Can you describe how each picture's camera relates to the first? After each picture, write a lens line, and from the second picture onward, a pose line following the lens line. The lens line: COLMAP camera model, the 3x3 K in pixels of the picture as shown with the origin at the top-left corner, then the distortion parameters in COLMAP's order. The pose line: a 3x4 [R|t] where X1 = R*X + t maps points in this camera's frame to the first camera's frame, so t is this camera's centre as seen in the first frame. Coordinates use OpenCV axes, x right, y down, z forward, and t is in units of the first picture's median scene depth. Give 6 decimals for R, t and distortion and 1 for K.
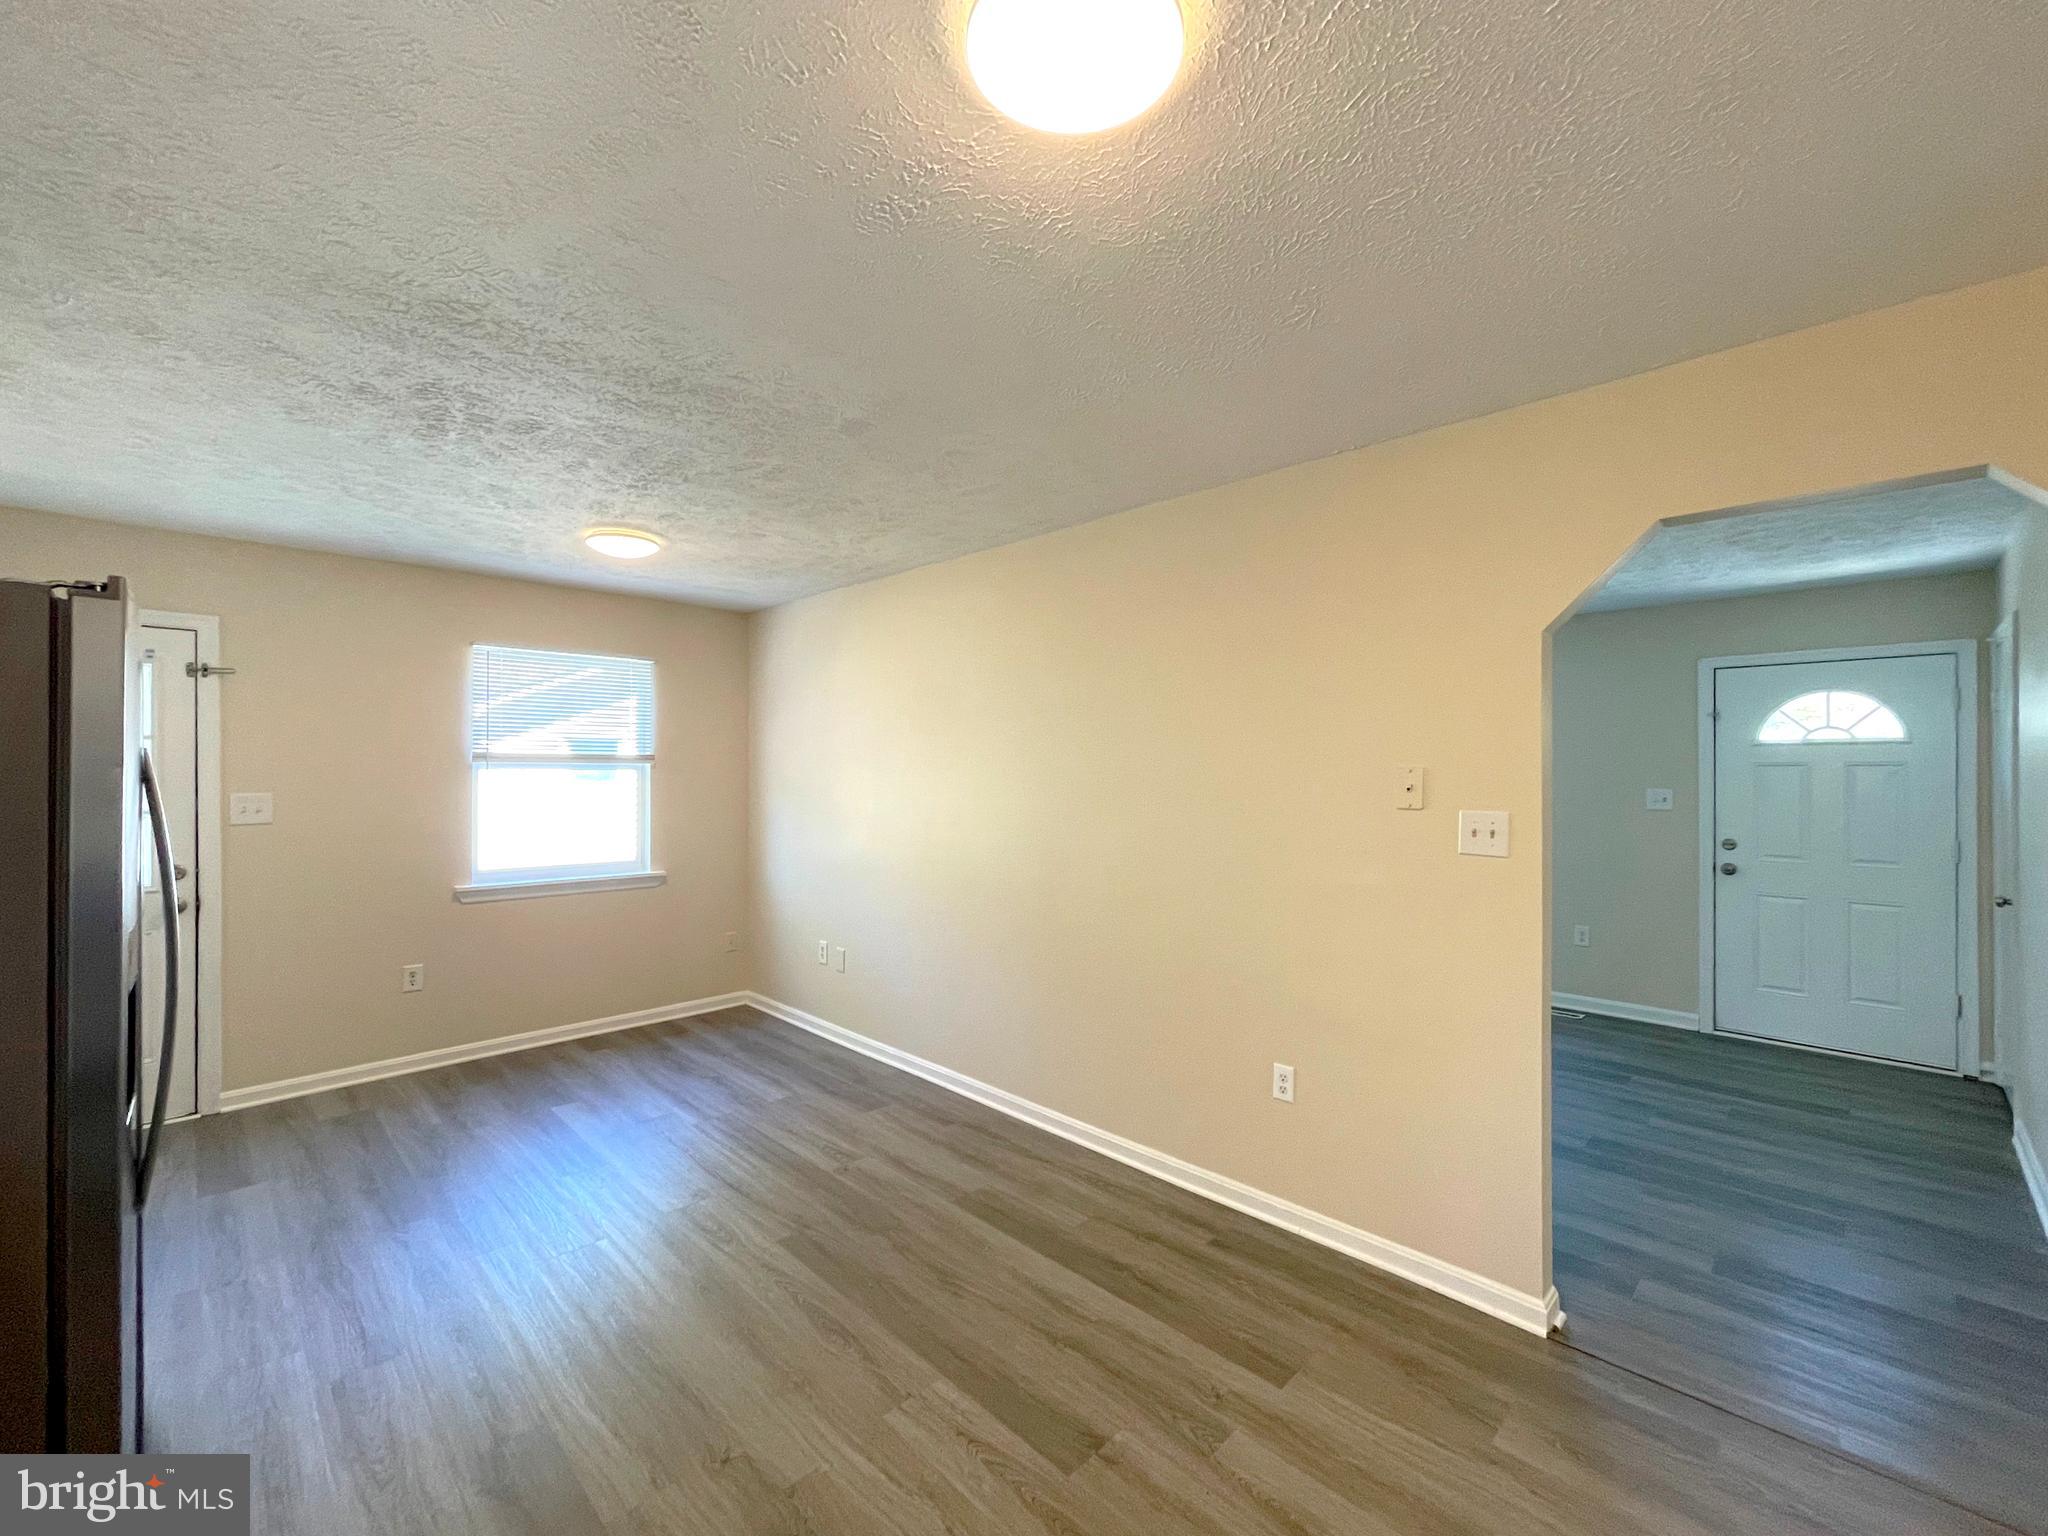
lens RADIAL K [[842.0, 0, 1033.4], [0, 842.0, 774.4], [0, 0, 1]] dist [-0.003294, 0.001297]
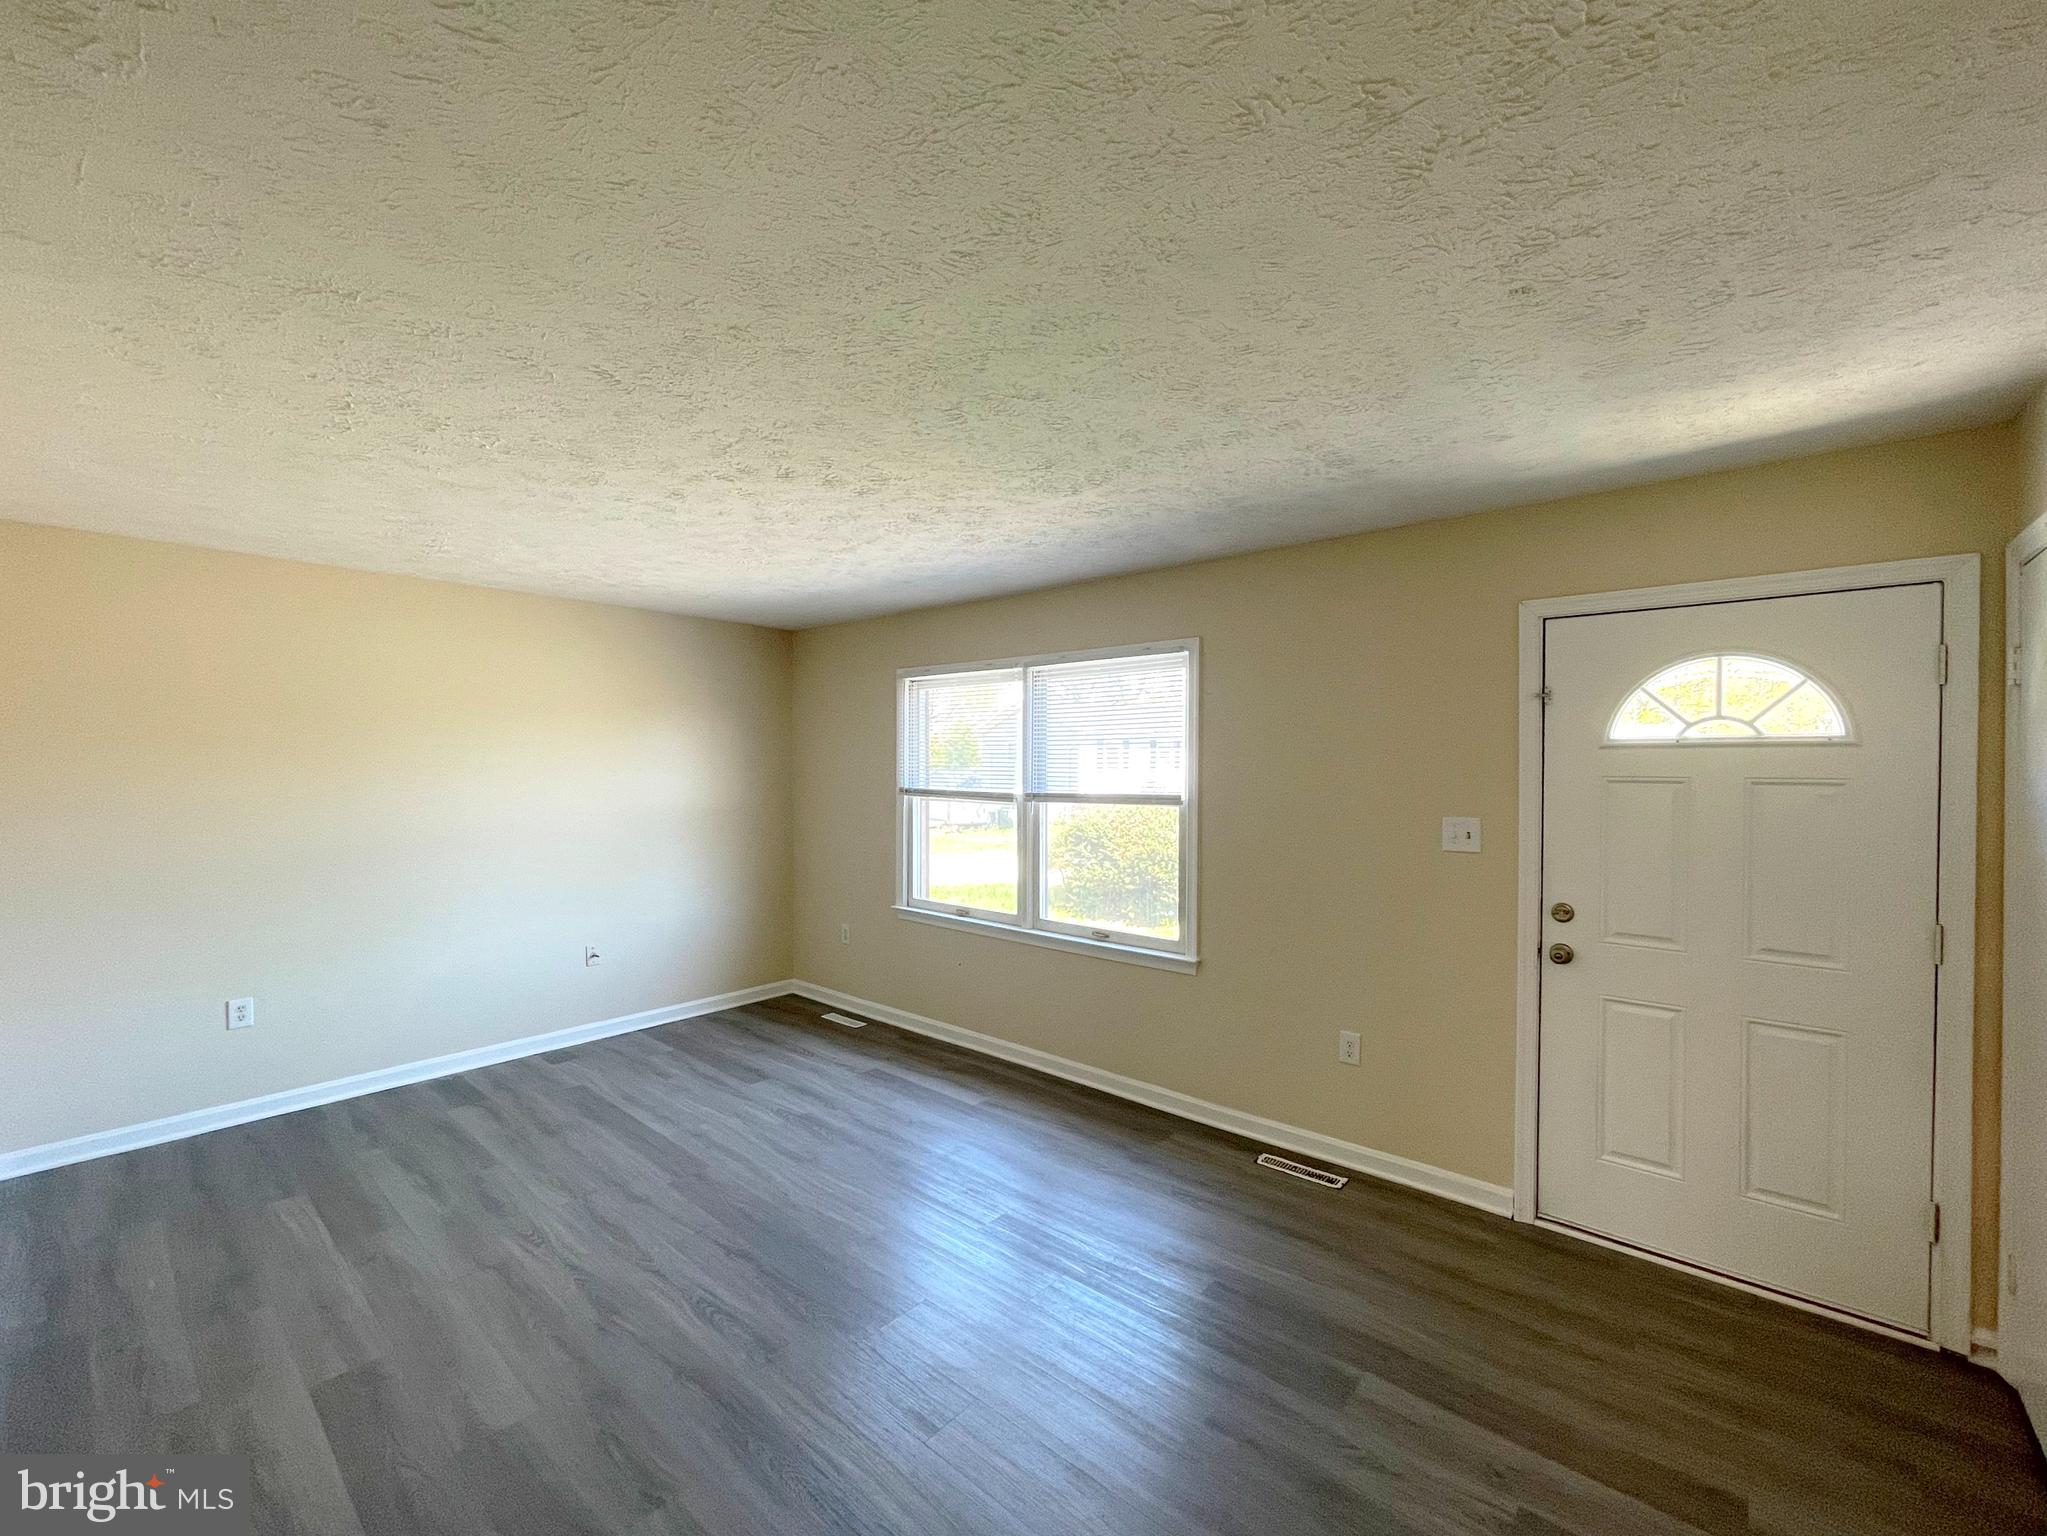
lens RADIAL K [[841.6, 0, 1033.9], [0, 841.6, 778.3], [0, 0, 1]] dist [-0.003294, 0.001297]
pose [[0.997412, 0.001064, 0.071886, 0.479616], [-0.002187, 0.999877, 0.015547, -0.024601], [-0.071860, -0.015664, 0.997292, 0.505739]]
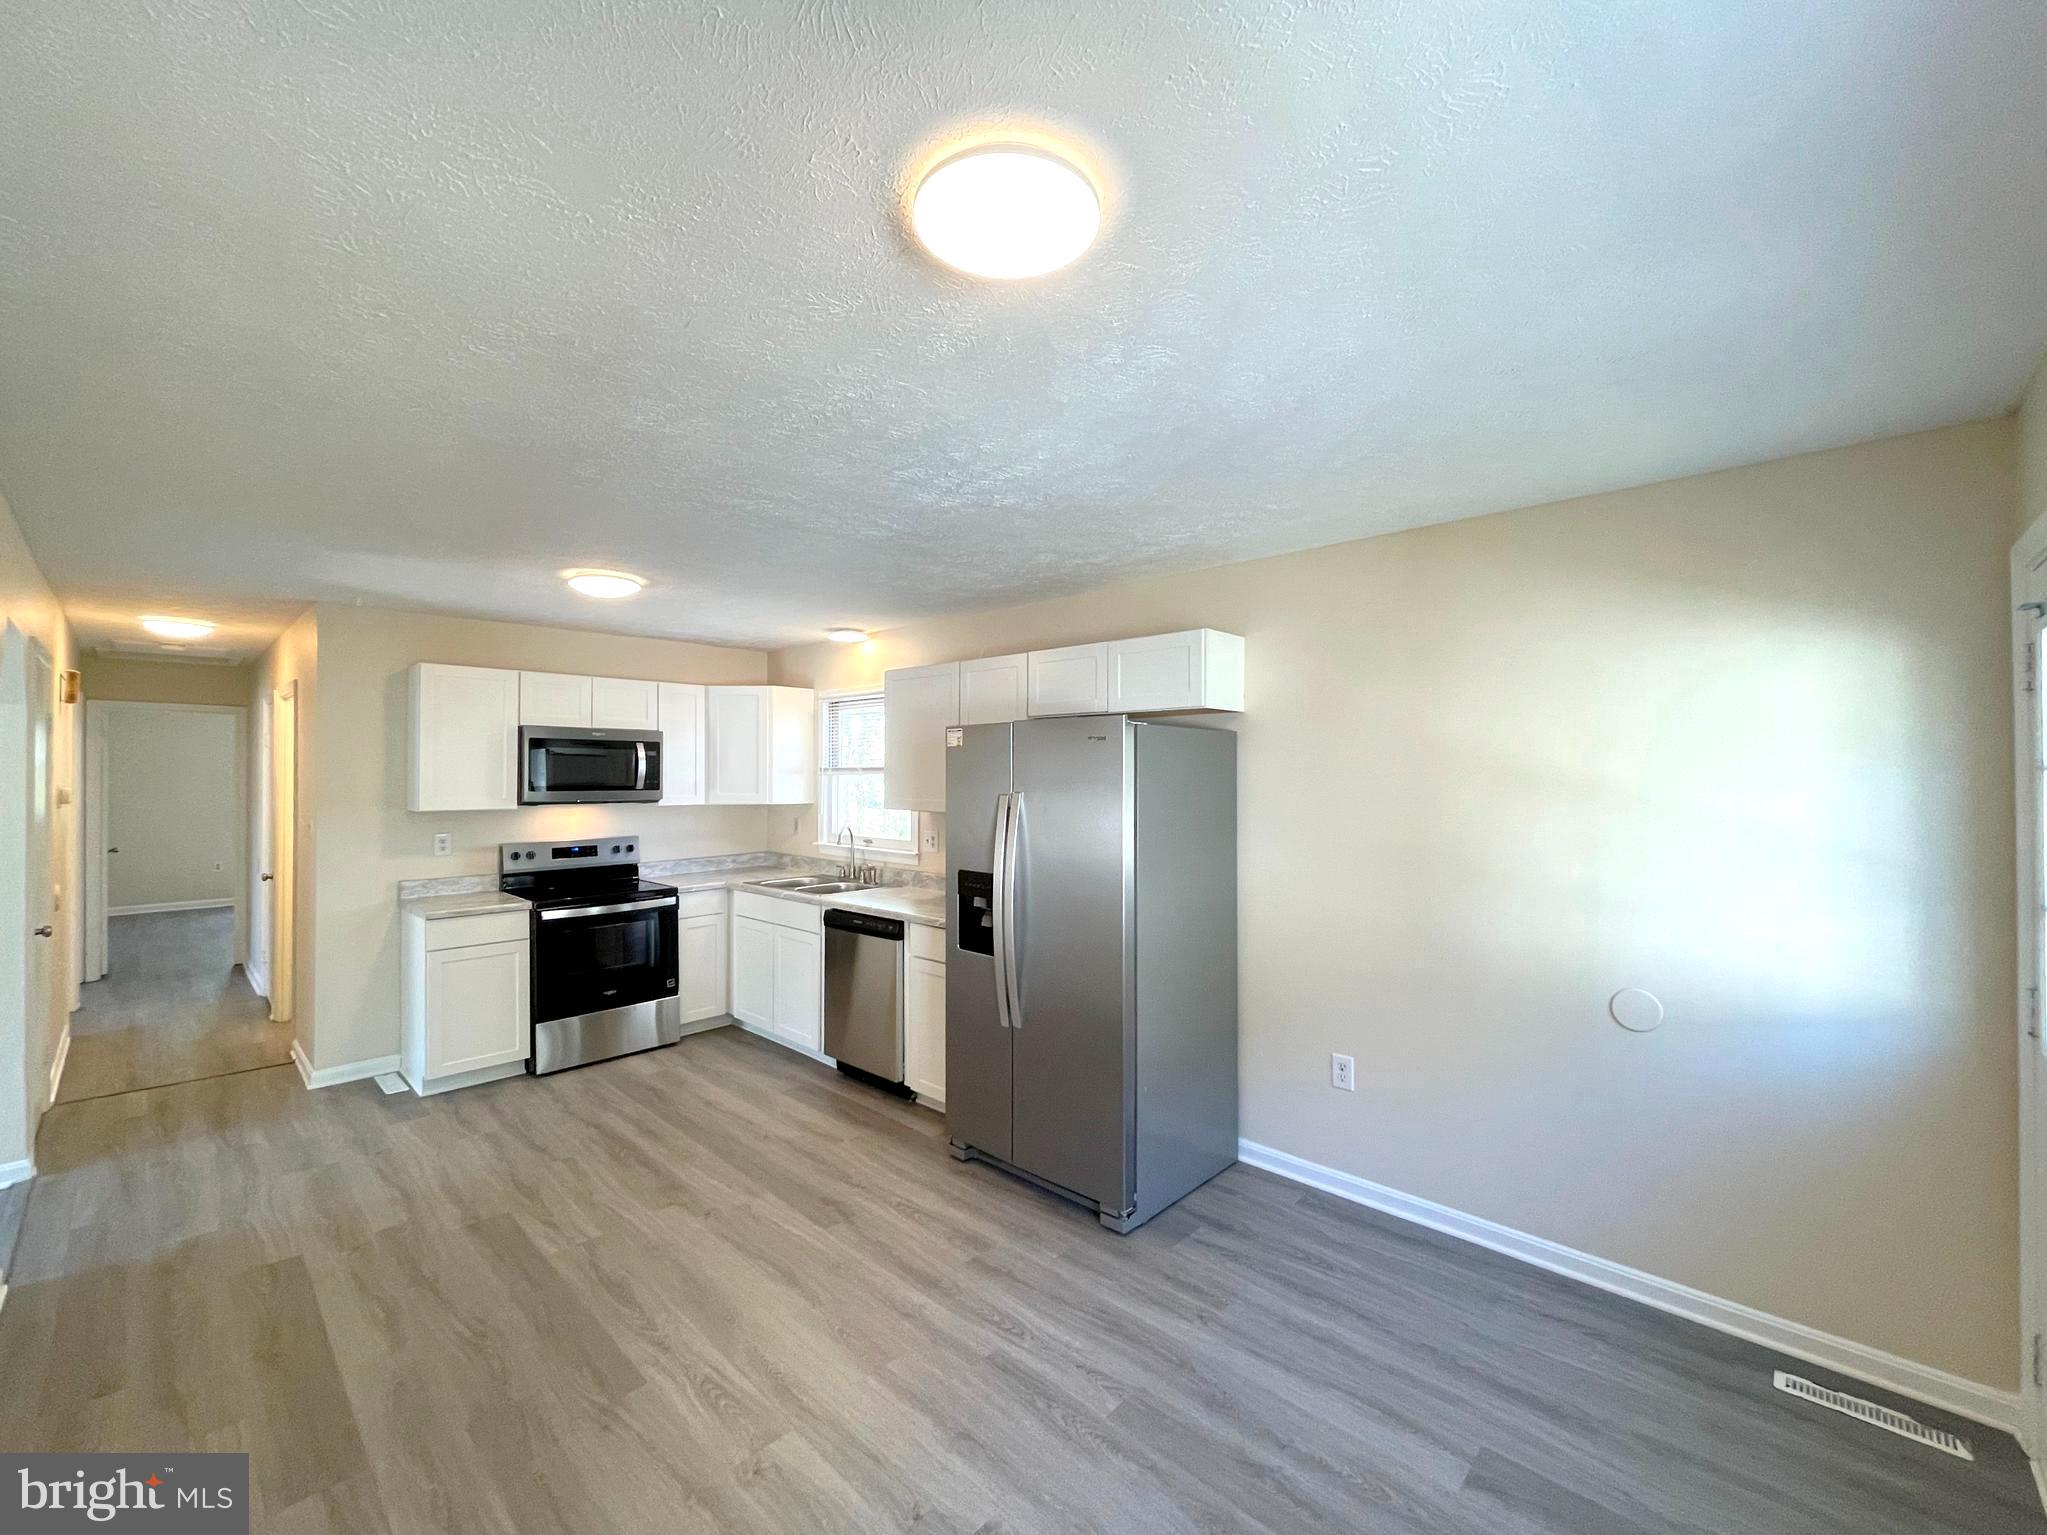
lens RADIAL K [[841.6, 0, 1023.8], [0, 841.6, 760.3], [0, 0, 1]] dist [-0.003294, 0.001297]
pose [[-0.999929, -0.003826, -0.011280, -0.431713], [-0.003691, 0.999921, -0.011994, -0.031286], [0.011325, -0.011952, -0.999864, 1.195621]]
